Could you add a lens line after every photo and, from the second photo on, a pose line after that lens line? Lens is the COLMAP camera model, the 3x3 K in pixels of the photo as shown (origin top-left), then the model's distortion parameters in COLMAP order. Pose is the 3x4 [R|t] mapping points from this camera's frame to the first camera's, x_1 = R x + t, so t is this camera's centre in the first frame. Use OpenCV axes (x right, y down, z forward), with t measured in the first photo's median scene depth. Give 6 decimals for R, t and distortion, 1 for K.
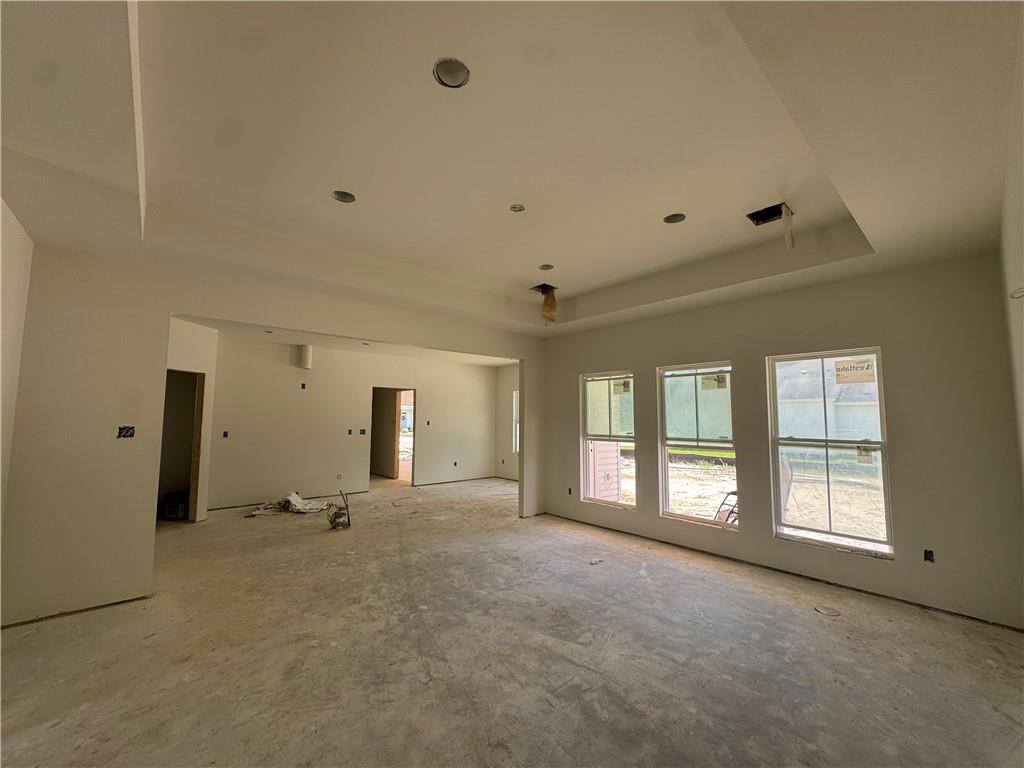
lens RADIAL K [[412.3, 0, 512.8], [0, 412.3, 386.3], [0, 0, 1]] dist [-0.003369, 0.000749]
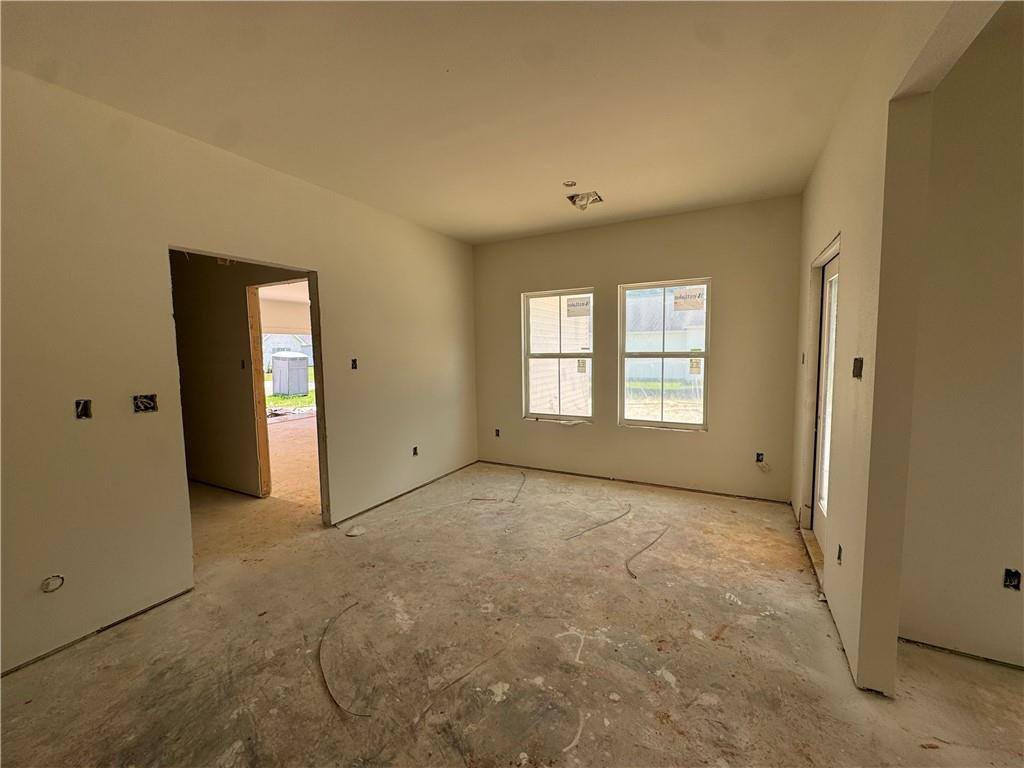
lens RADIAL K [[412.3, 0, 510.8], [0, 412.3, 378.6], [0, 0, 1]] dist [-0.003369, 0.000749]
pose [[0.939358, -0.054543, 0.338572, -0.037865], [0.003191, 0.988619, 0.150410, 0.008794], [-0.342922, -0.140208, 0.928841, 0.111351]]
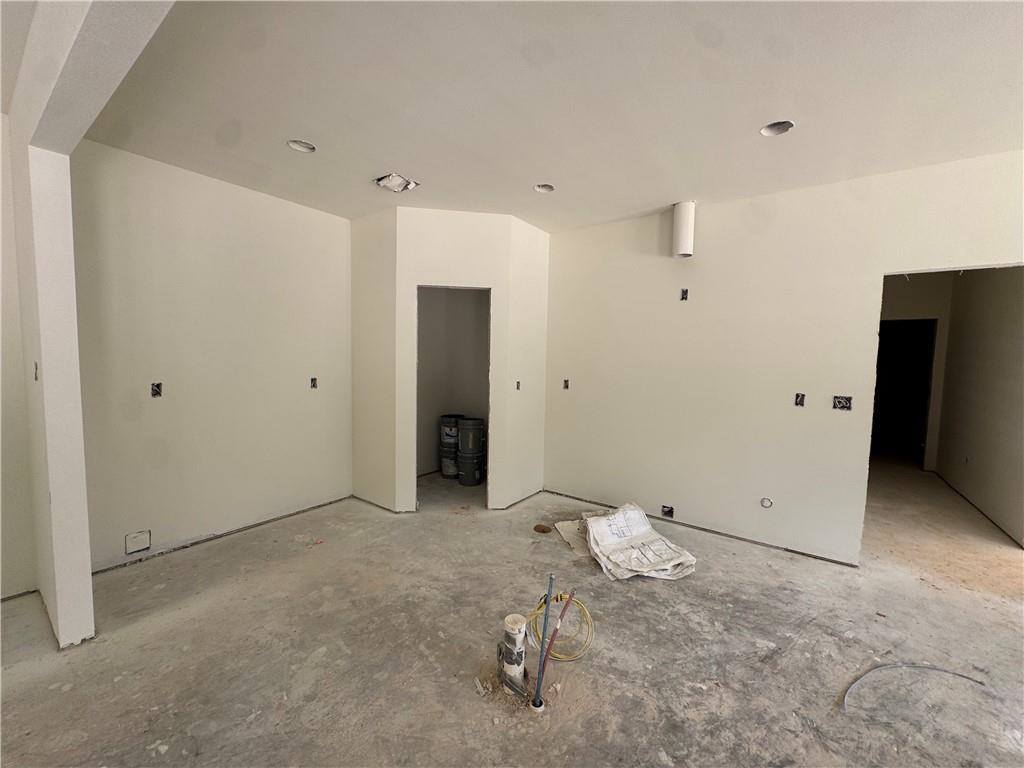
lens RADIAL K [[412.3, 0, 517.4], [0, 412.3, 392.1], [0, 0, 1]] dist [-0.003369, 0.000749]
pose [[0.231564, 0.082362, -0.969327, -0.013186], [0.055638, 0.993657, 0.097721, 0.008435], [0.971227, -0.076560, 0.225513, 0.109303]]
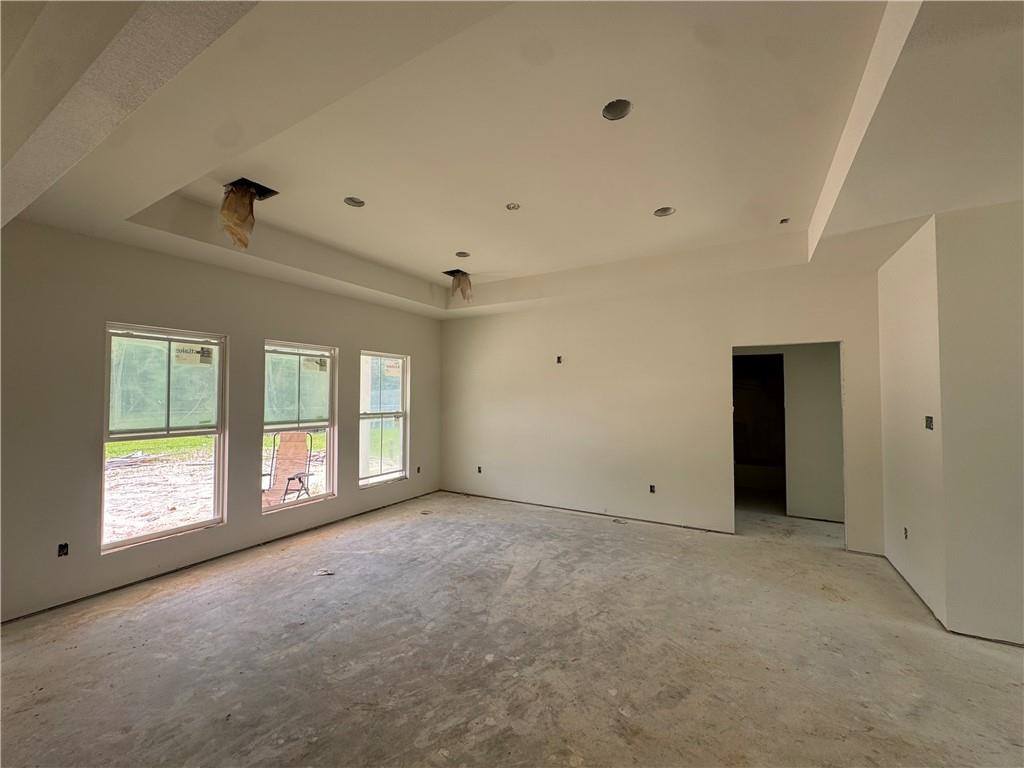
lens RADIAL K [[412.3, 0, 510.5], [0, 412.3, 385.0], [0, 0, 1]] dist [-0.003369, 0.000749]
pose [[-0.320722, 0.017285, 0.947016, -0.804355], [-0.074144, 0.996307, -0.043295, 0.061100], [-0.944267, -0.084101, -0.318256, 1.056984]]
